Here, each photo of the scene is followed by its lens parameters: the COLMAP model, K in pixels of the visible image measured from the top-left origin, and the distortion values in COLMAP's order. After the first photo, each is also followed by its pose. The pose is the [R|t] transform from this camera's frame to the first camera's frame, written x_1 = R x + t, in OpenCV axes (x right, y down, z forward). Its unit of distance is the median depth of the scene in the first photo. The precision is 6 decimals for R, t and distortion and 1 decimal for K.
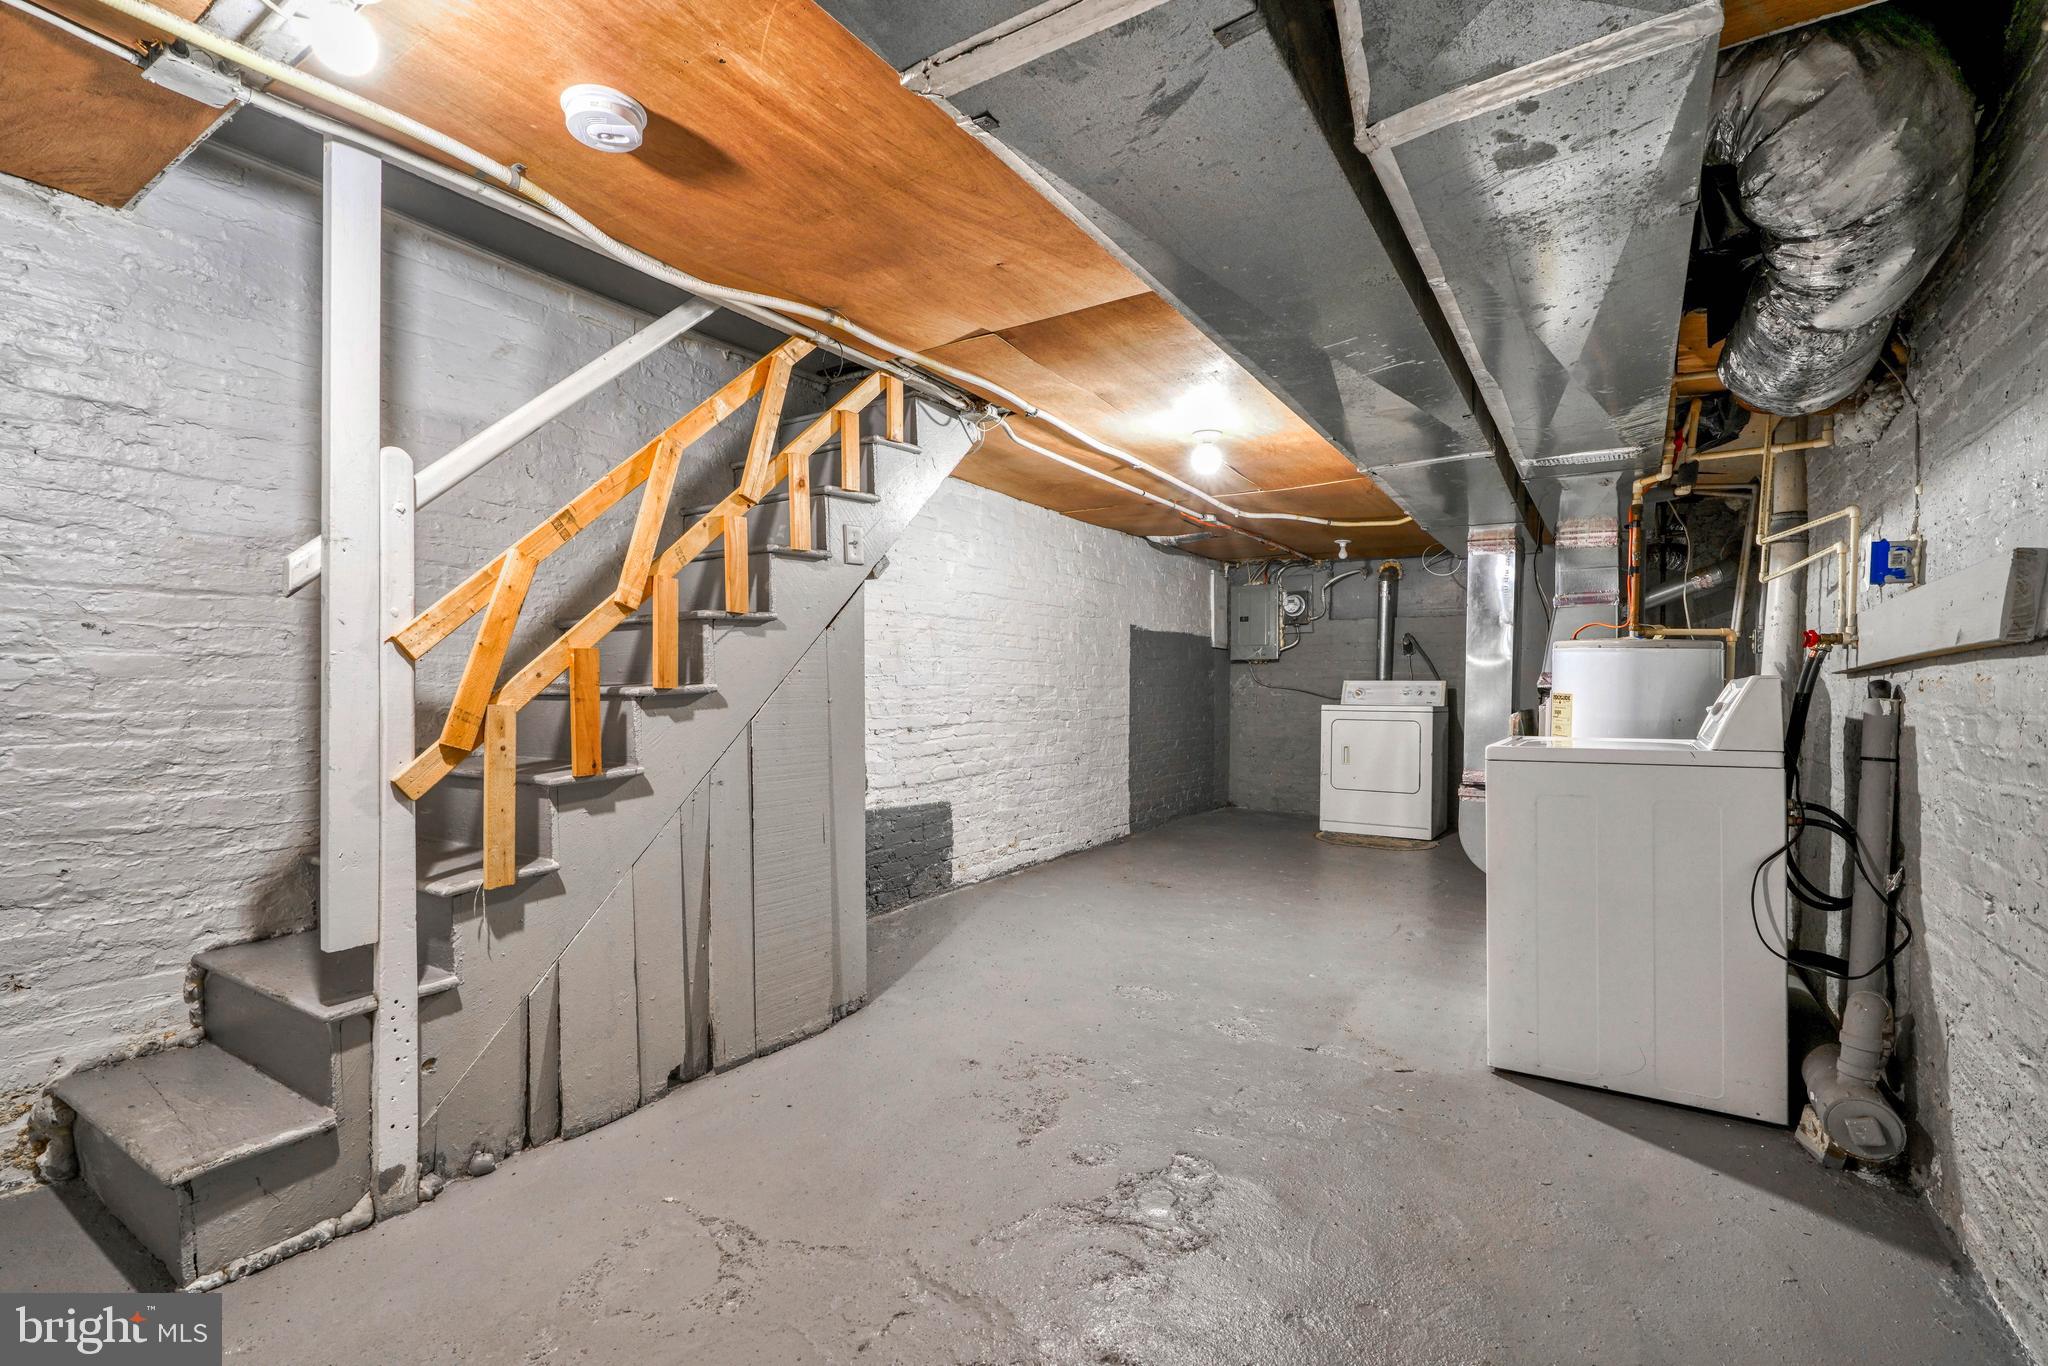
lens RADIAL K [[932.7, 0, 1025.7], [0, 932.7, 668.4], [0, 0, 1]] dist [-0.003222, 0.000881]
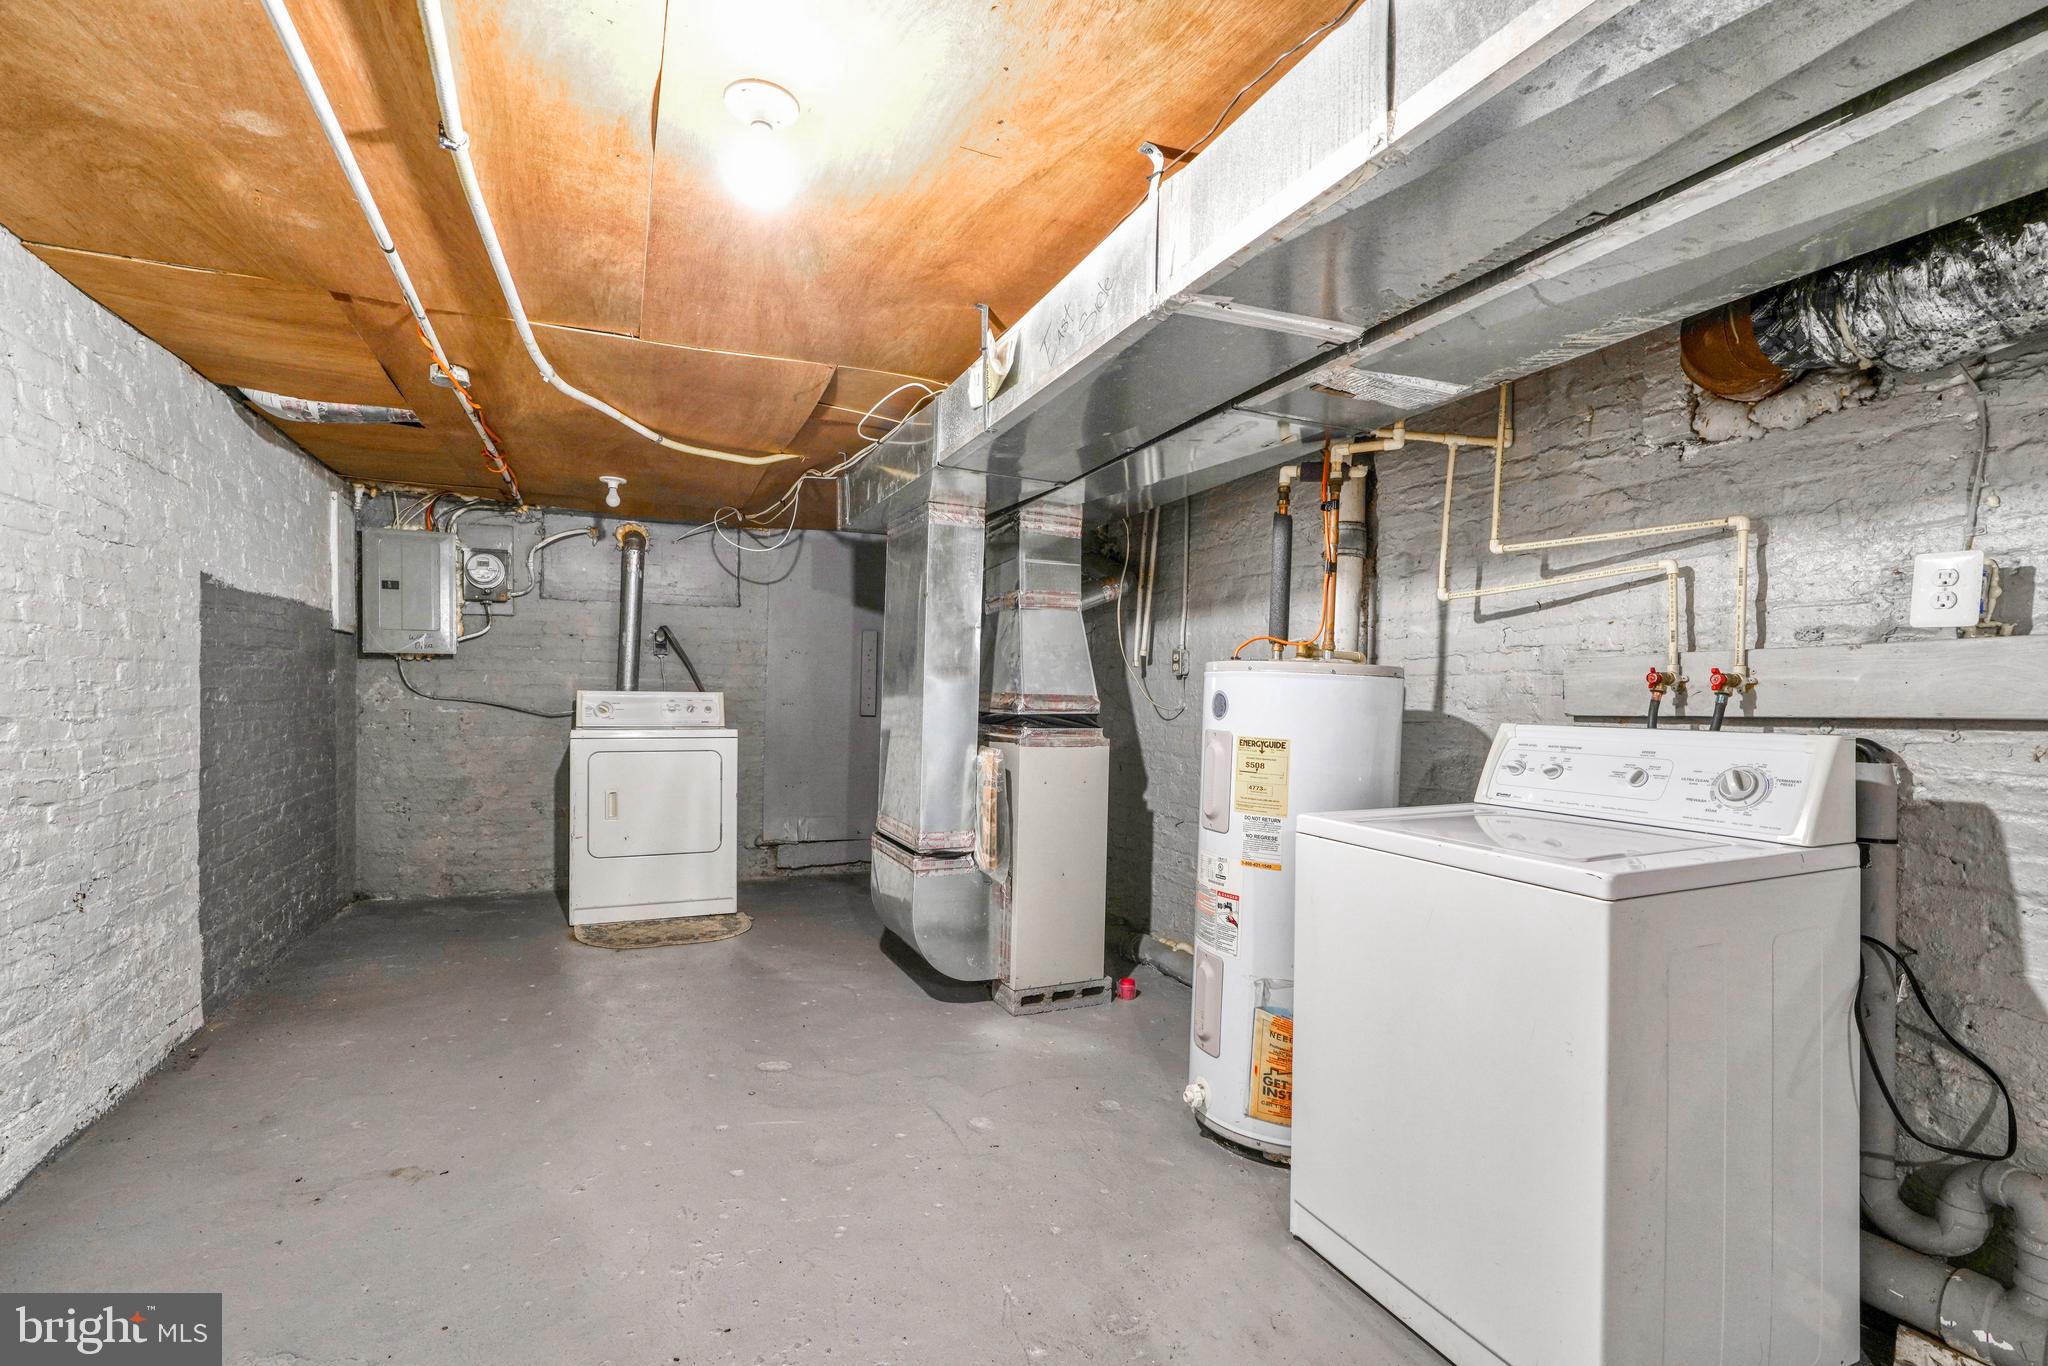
lens RADIAL K [[927.0, 0, 1018.7], [0, 927.0, 705.5], [0, 0, 1]] dist [-0.002106, 0.000029]
pose [[0.557241, -0.010223, 0.830288, -0.038471], [-0.028061, 0.999121, 0.031135, -0.006014], [-0.829877, -0.040649, 0.556464, 0.370210]]
